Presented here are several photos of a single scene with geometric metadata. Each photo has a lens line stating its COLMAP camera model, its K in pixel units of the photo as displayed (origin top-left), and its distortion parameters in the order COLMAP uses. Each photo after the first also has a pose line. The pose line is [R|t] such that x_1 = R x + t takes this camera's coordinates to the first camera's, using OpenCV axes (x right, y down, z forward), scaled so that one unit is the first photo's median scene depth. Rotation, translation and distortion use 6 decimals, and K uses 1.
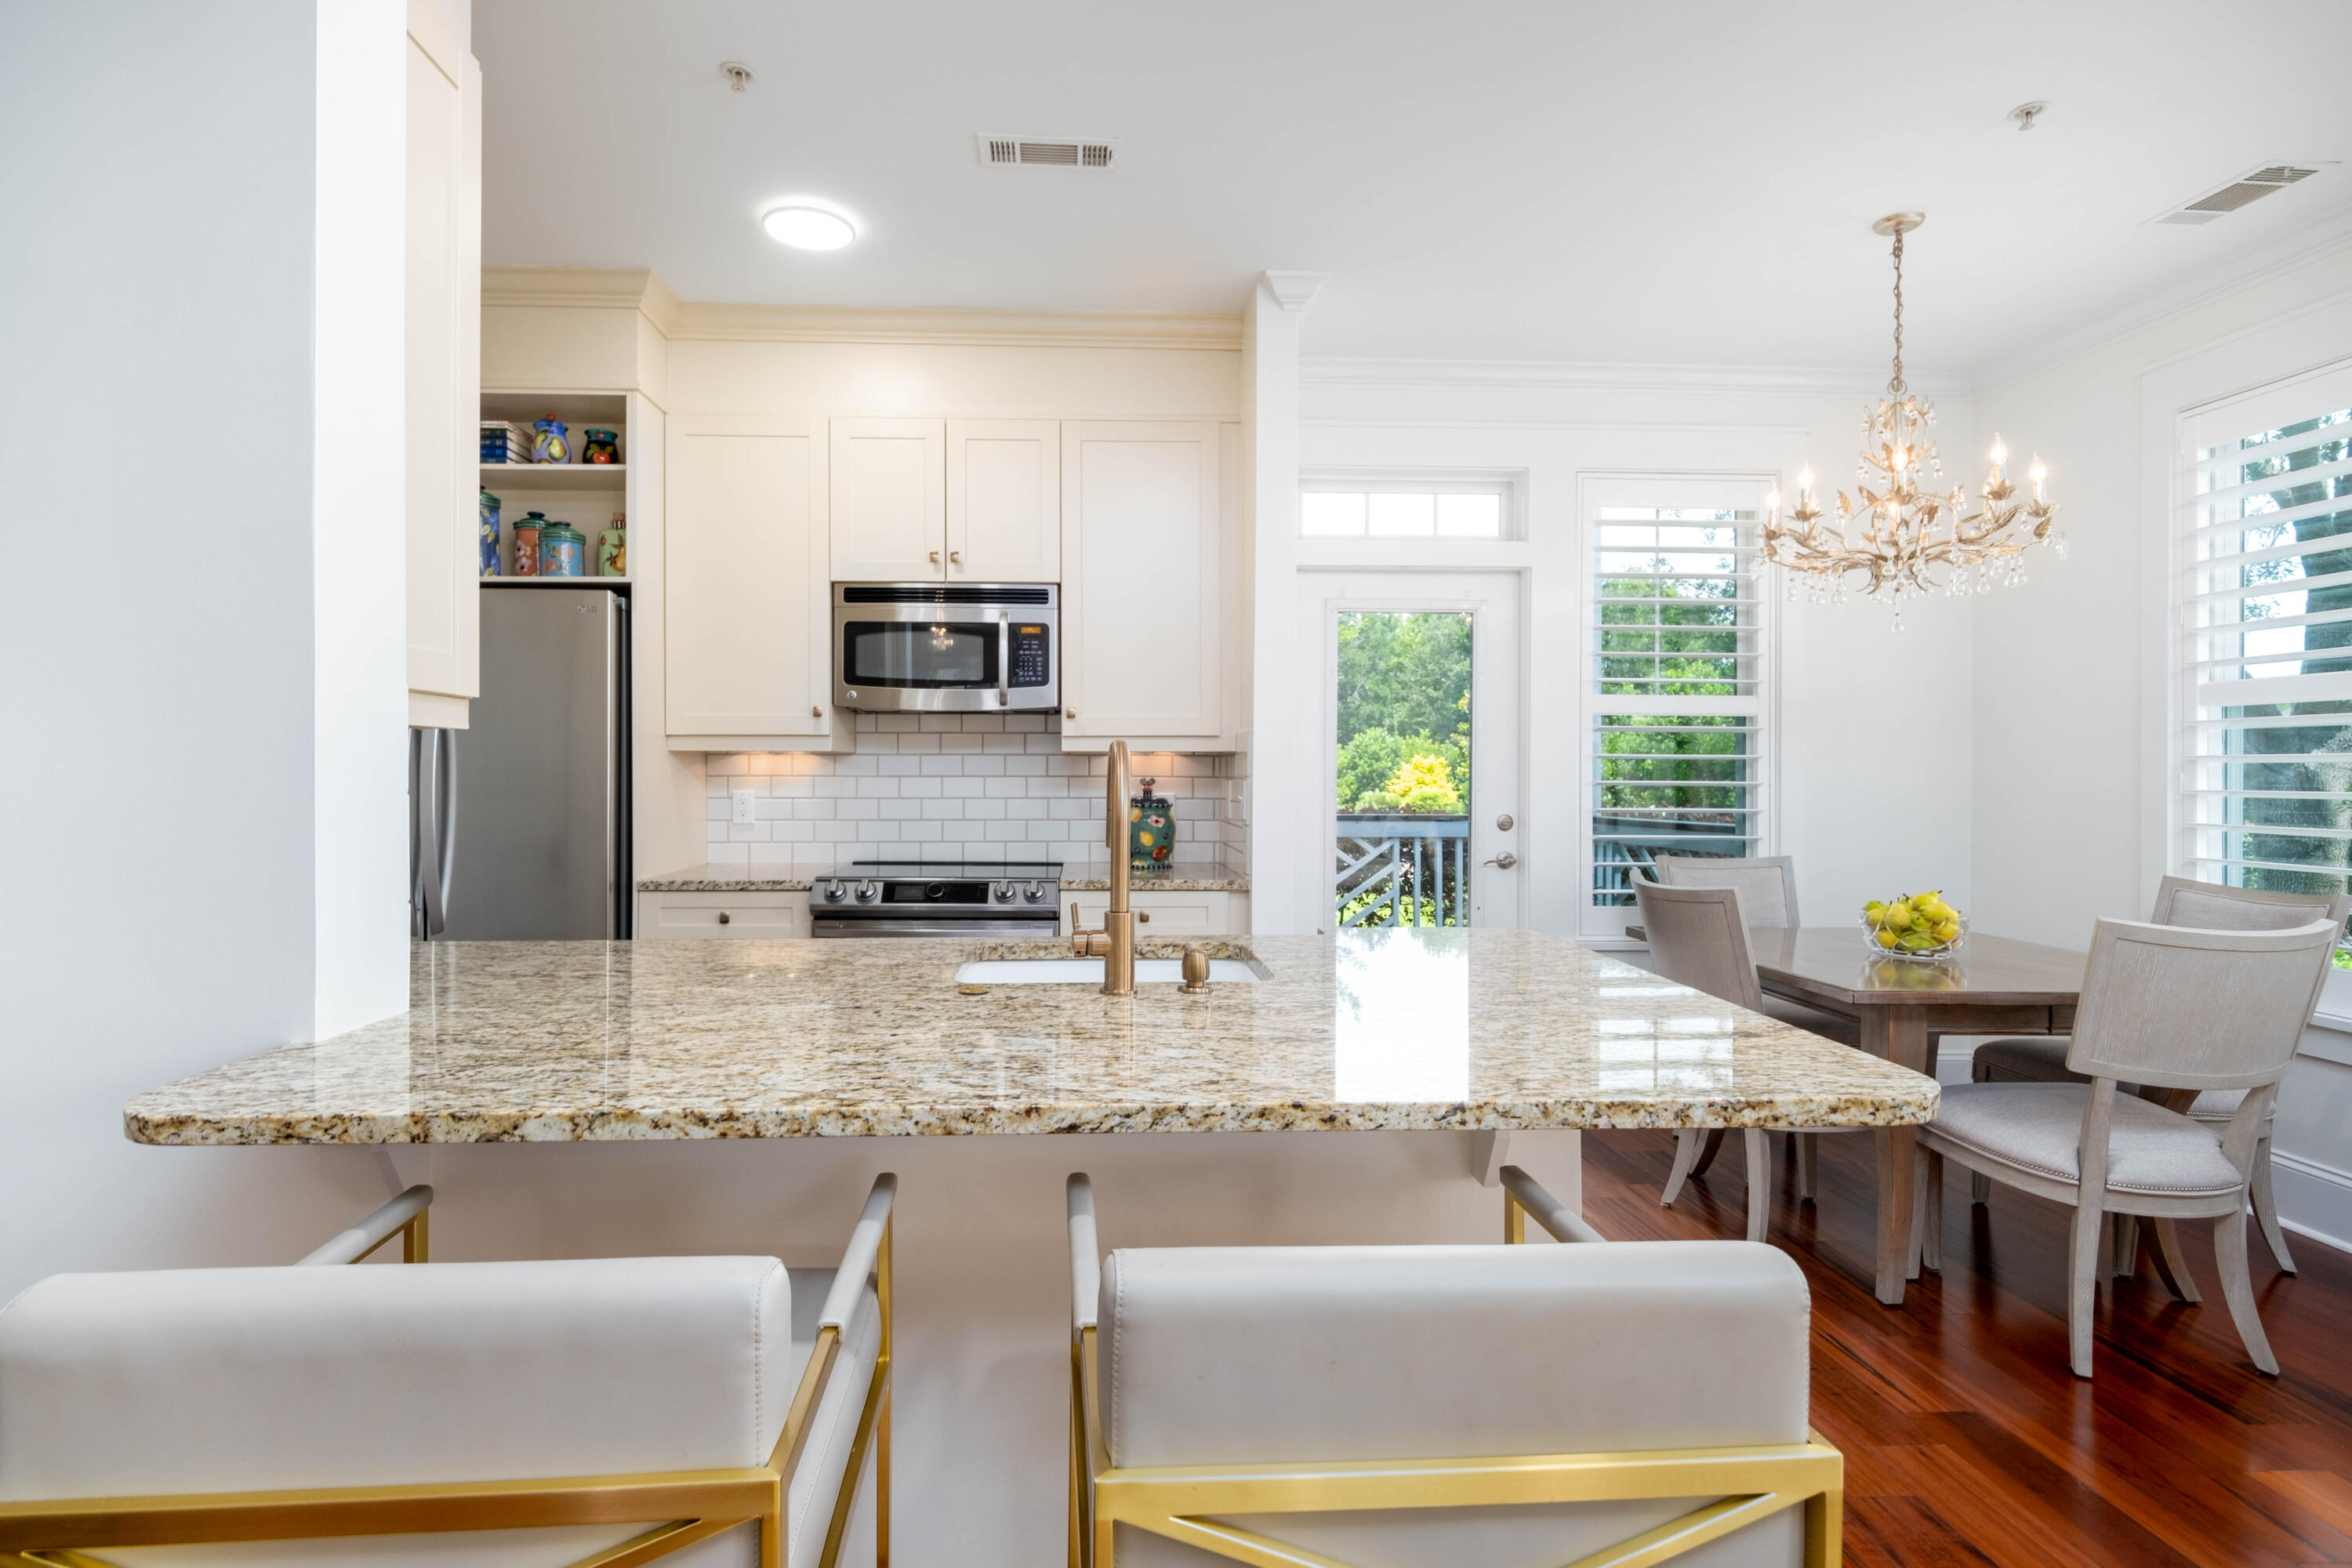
lens RADIAL K [[1115.3, 0, 1125.6], [0, 1115.3, 759.0], [0, 0, 1]] dist [0.012149, -0.002259]
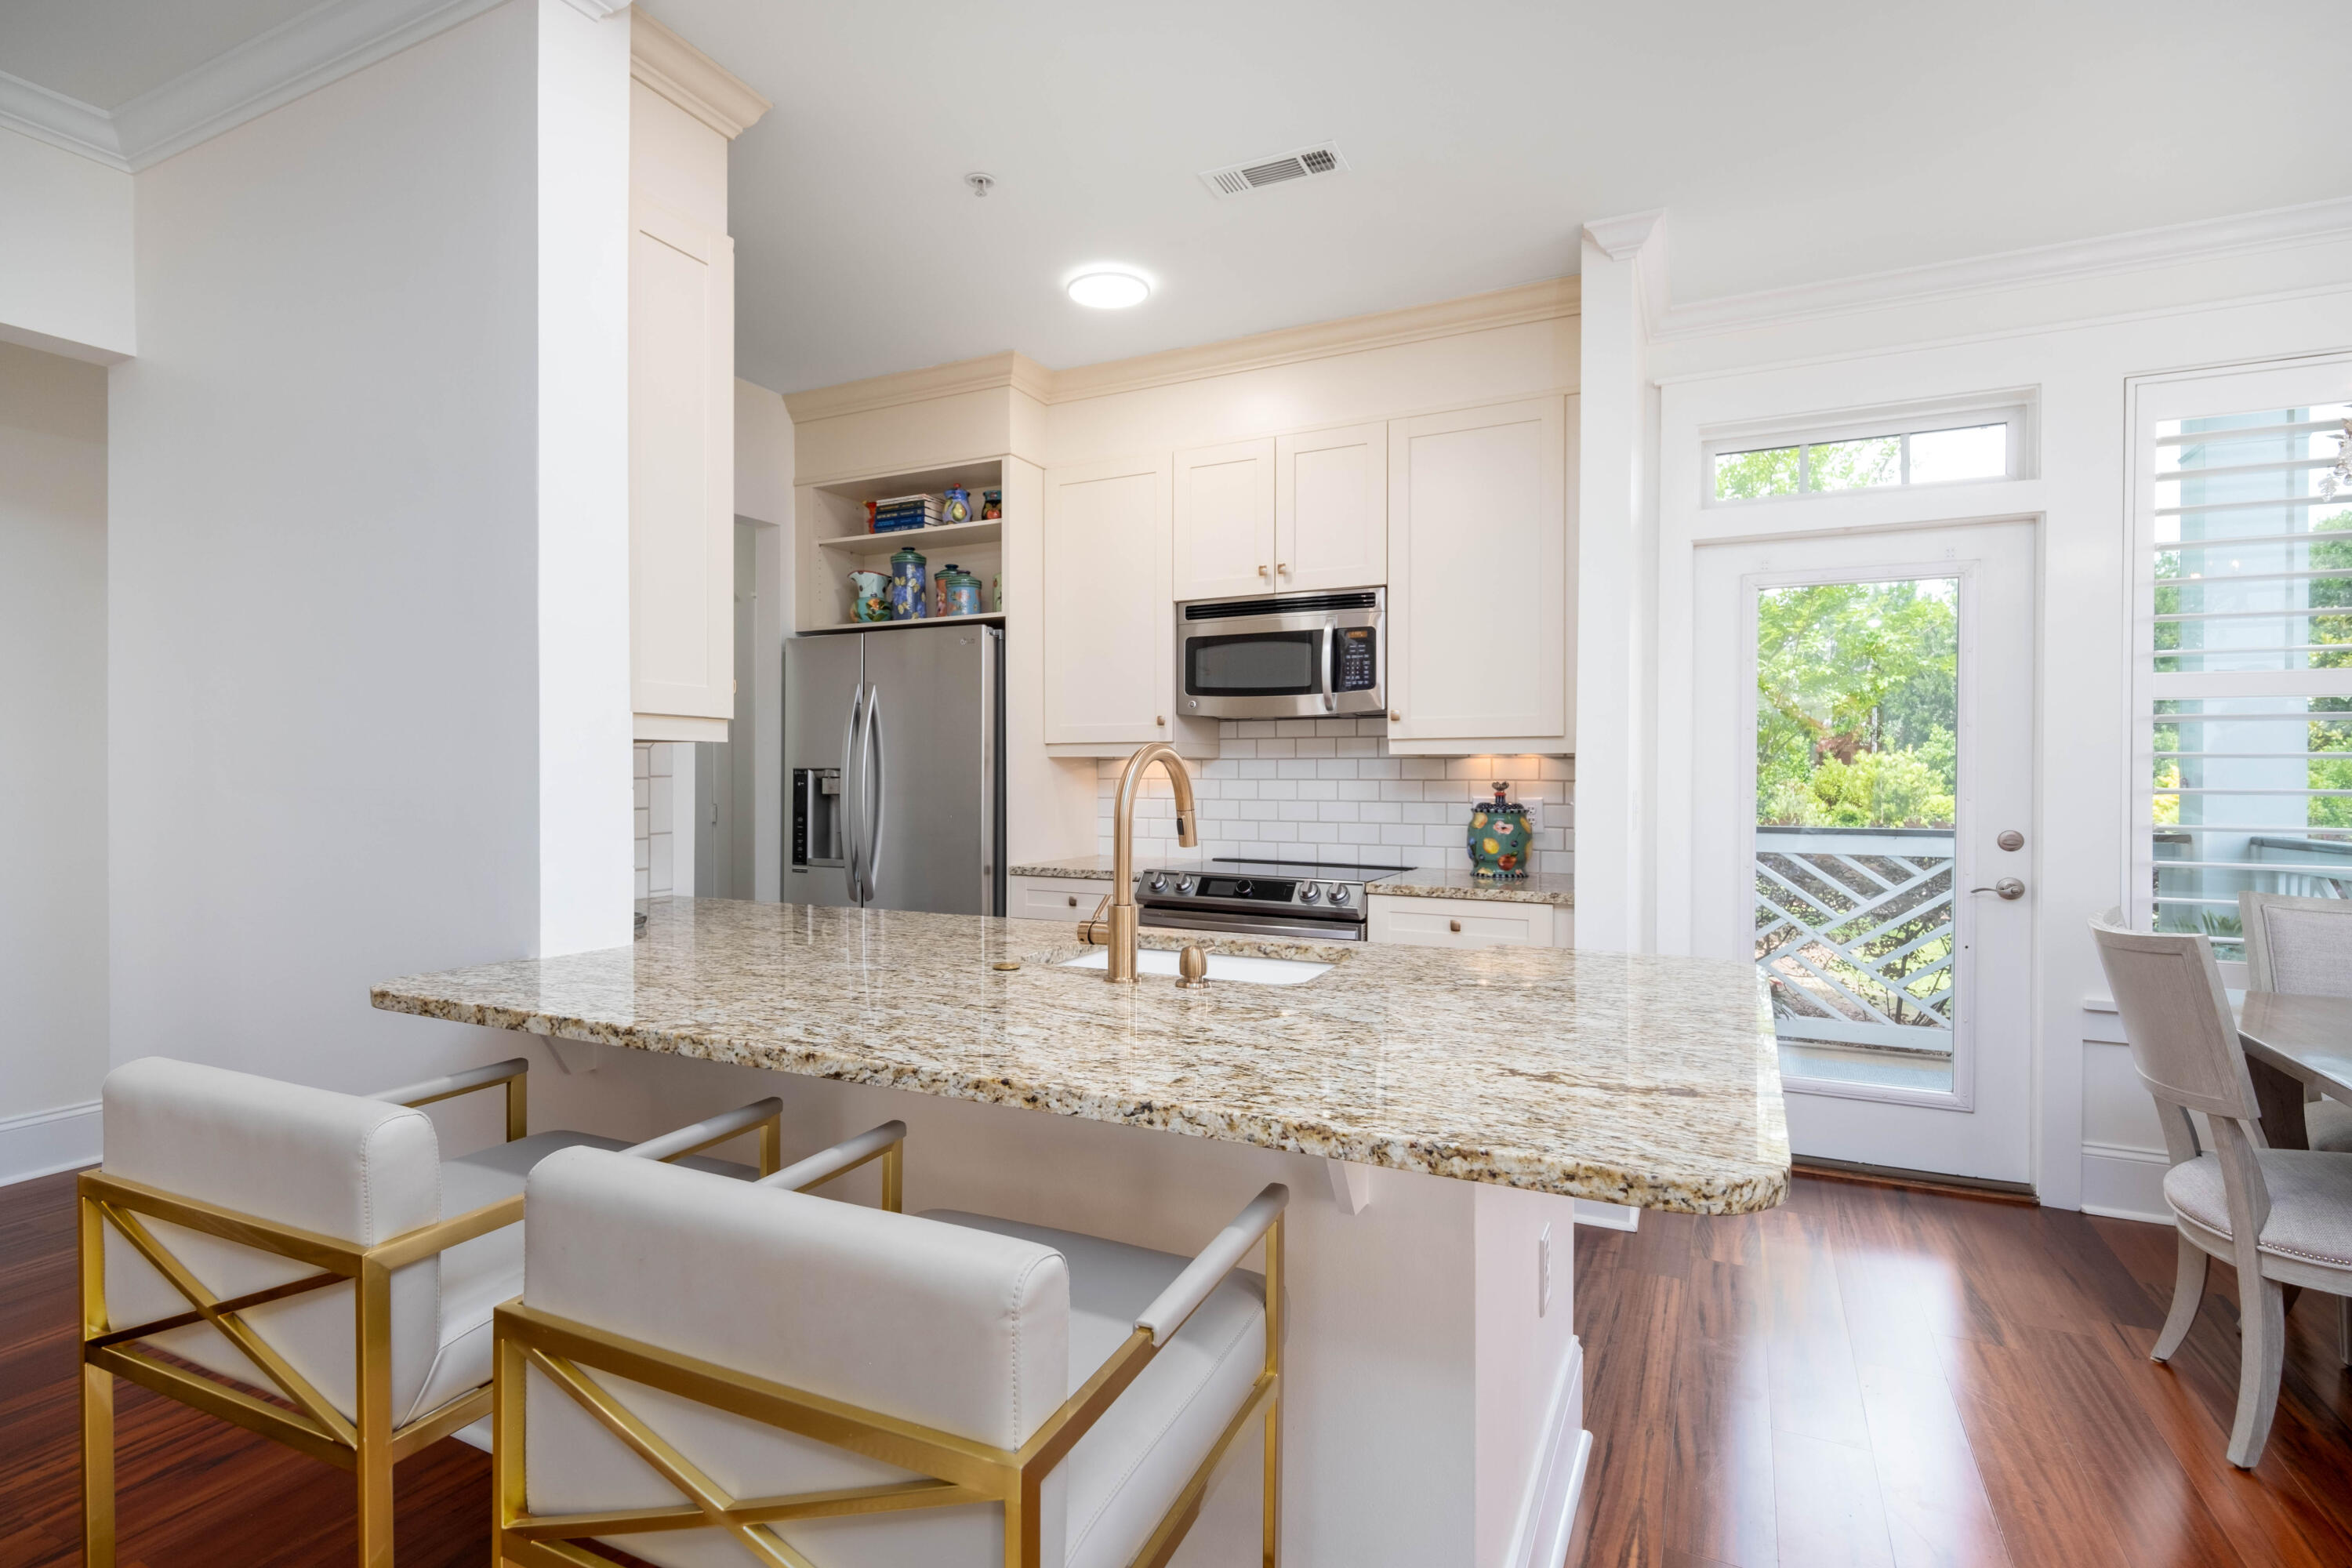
lens RADIAL K [[1115.3, 0, 1172.4], [0, 1115.3, 769.6], [0, 0, 1]] dist [0.012149, -0.002259]
pose [[0.874616, -0.005215, -0.484787, 0.257026], [0.007037, 0.999973, 0.001938, 0.003353], [0.484764, -0.005106, 0.874630, 0.046157]]
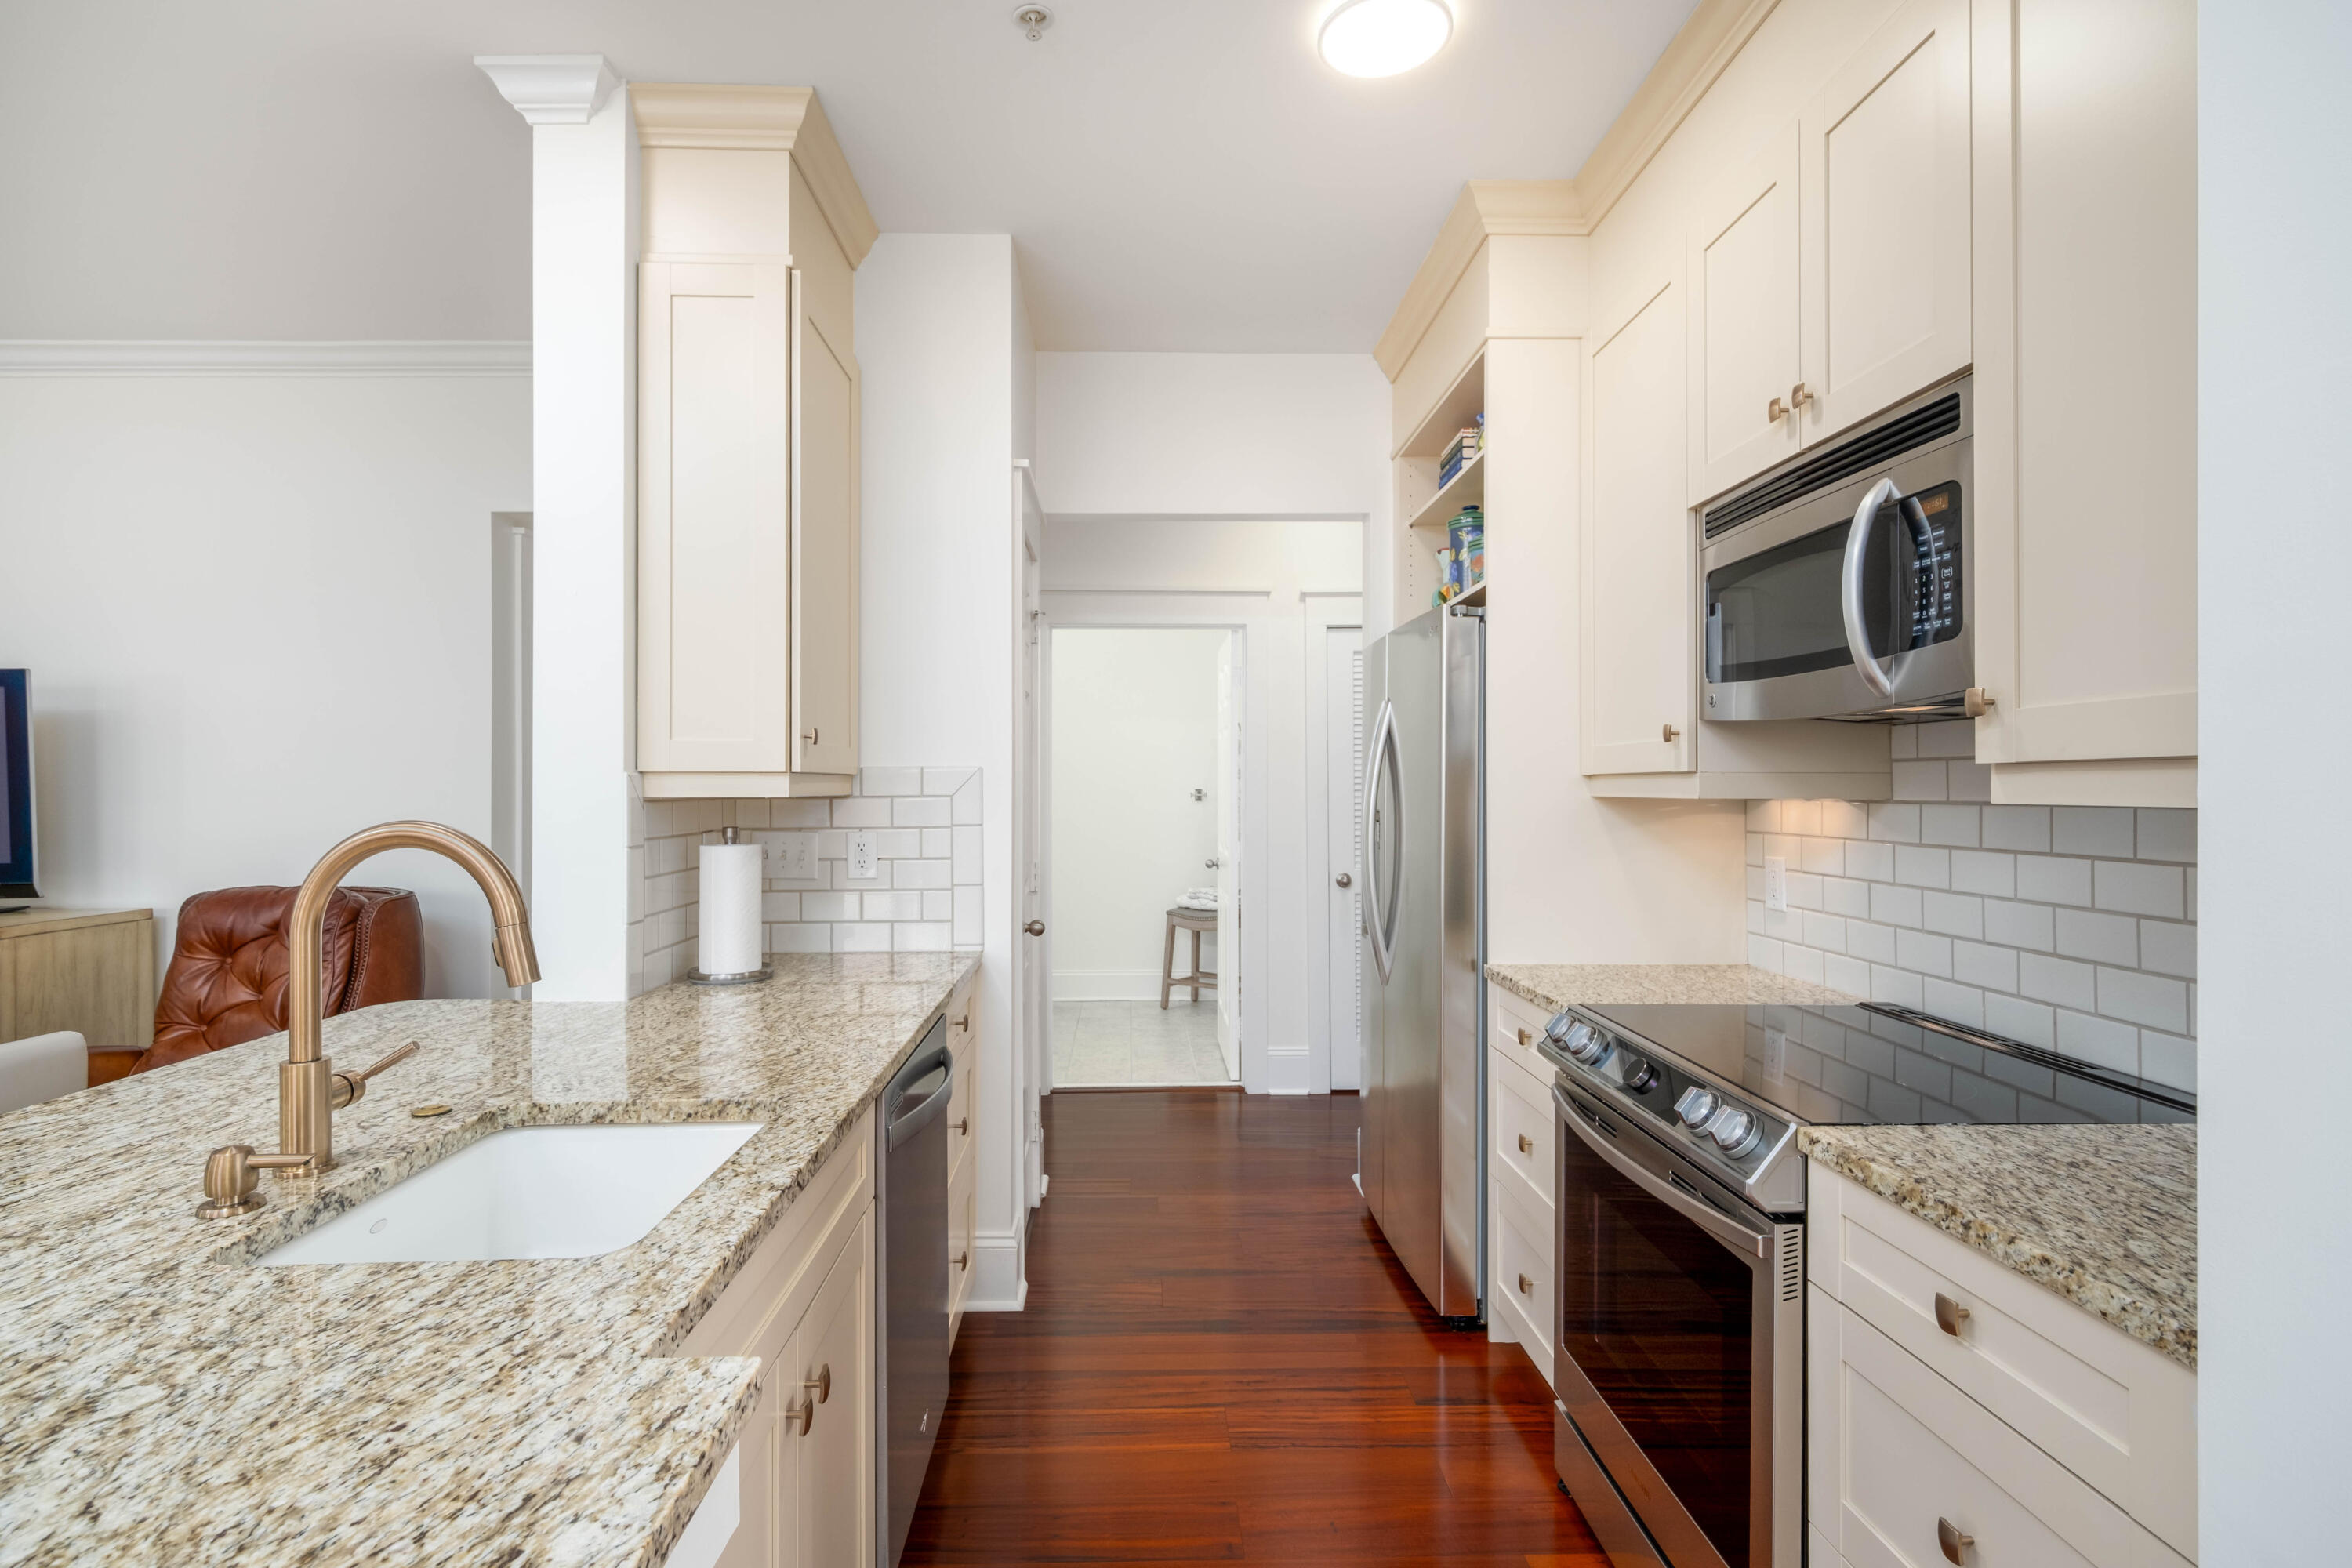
lens RADIAL K [[1181.2, 0, 1177.2], [0, 1181.2, 771.5], [0, 0, 1]] dist [-0.012768, 0.000587]
pose [[-0.033564, -0.015803, -0.999312, 0.353366], [0.008521, 0.999834, -0.016098, -0.013926], [0.999400, -0.009056, -0.033424, 0.748358]]
